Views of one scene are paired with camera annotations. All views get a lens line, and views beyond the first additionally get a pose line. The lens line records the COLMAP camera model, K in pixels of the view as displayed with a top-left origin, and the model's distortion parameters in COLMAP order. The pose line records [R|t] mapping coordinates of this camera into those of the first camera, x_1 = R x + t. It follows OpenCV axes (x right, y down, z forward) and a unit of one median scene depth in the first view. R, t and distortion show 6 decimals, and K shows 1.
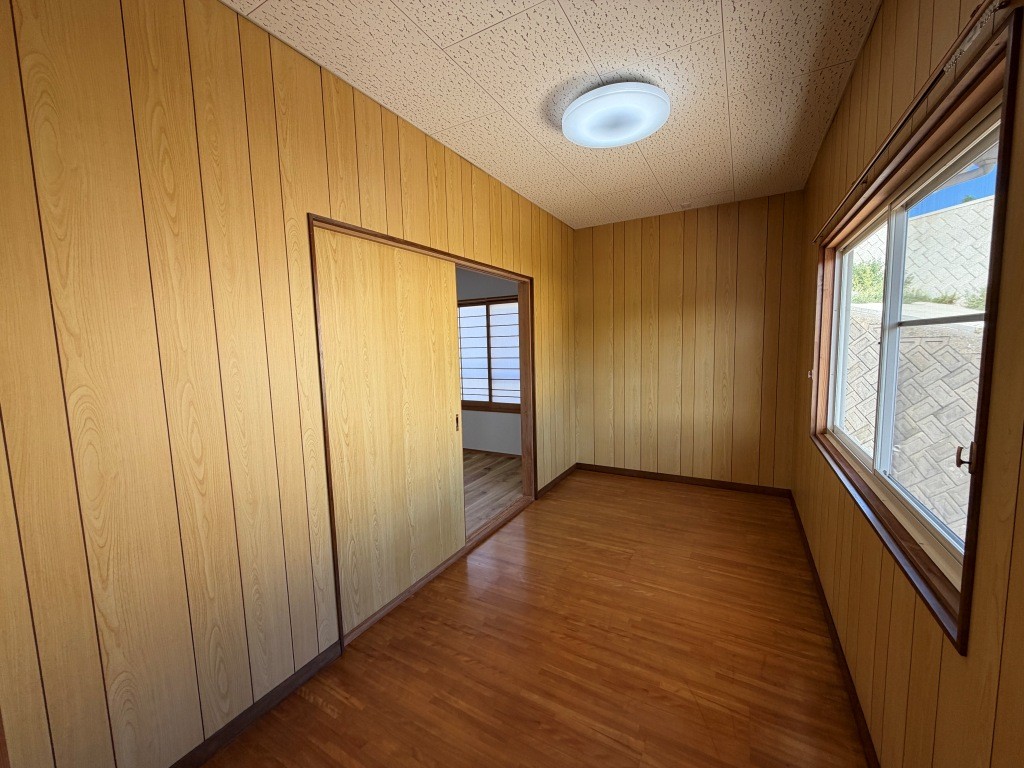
lens RADIAL K [[408.0, 0, 509.8], [0, 408.0, 386.4], [0, 0, 1]] dist [0.011747, -0.000686]
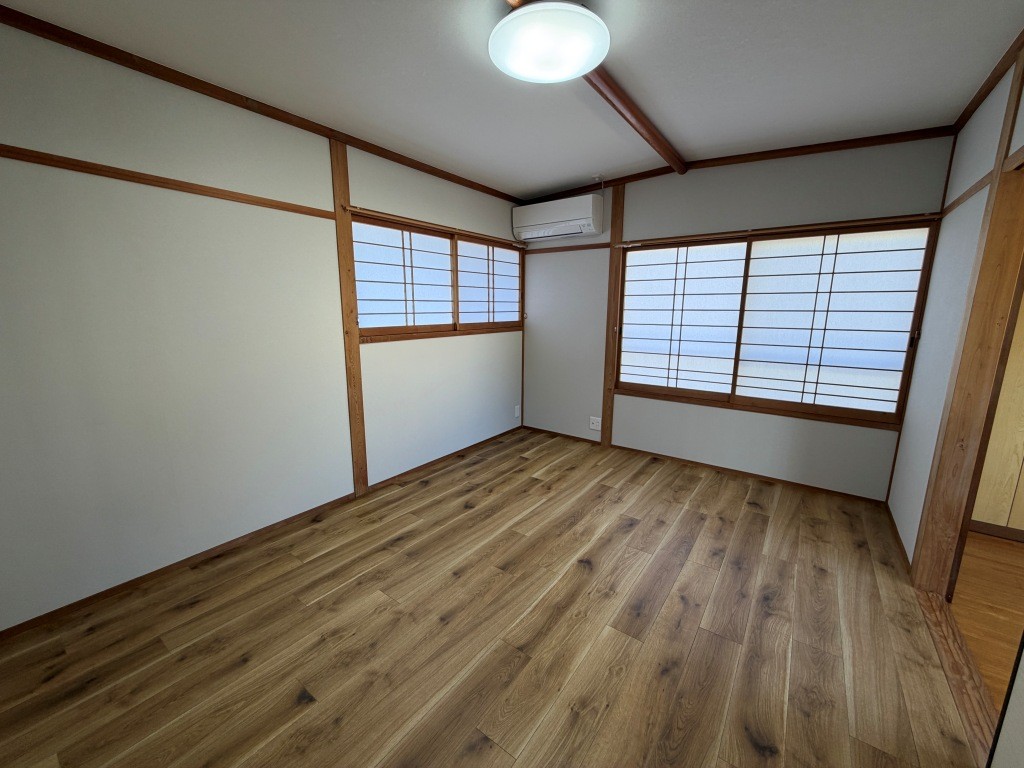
lens RADIAL K [[408.0, 0, 514.7], [0, 408.0, 381.2], [0, 0, 1]] dist [0.011747, -0.000686]
pose [[0.993525, 0.054417, -0.099738, -0.338009], [-0.048081, 0.996735, 0.064863, -0.009159], [0.102942, -0.059647, 0.992897, 0.322510]]
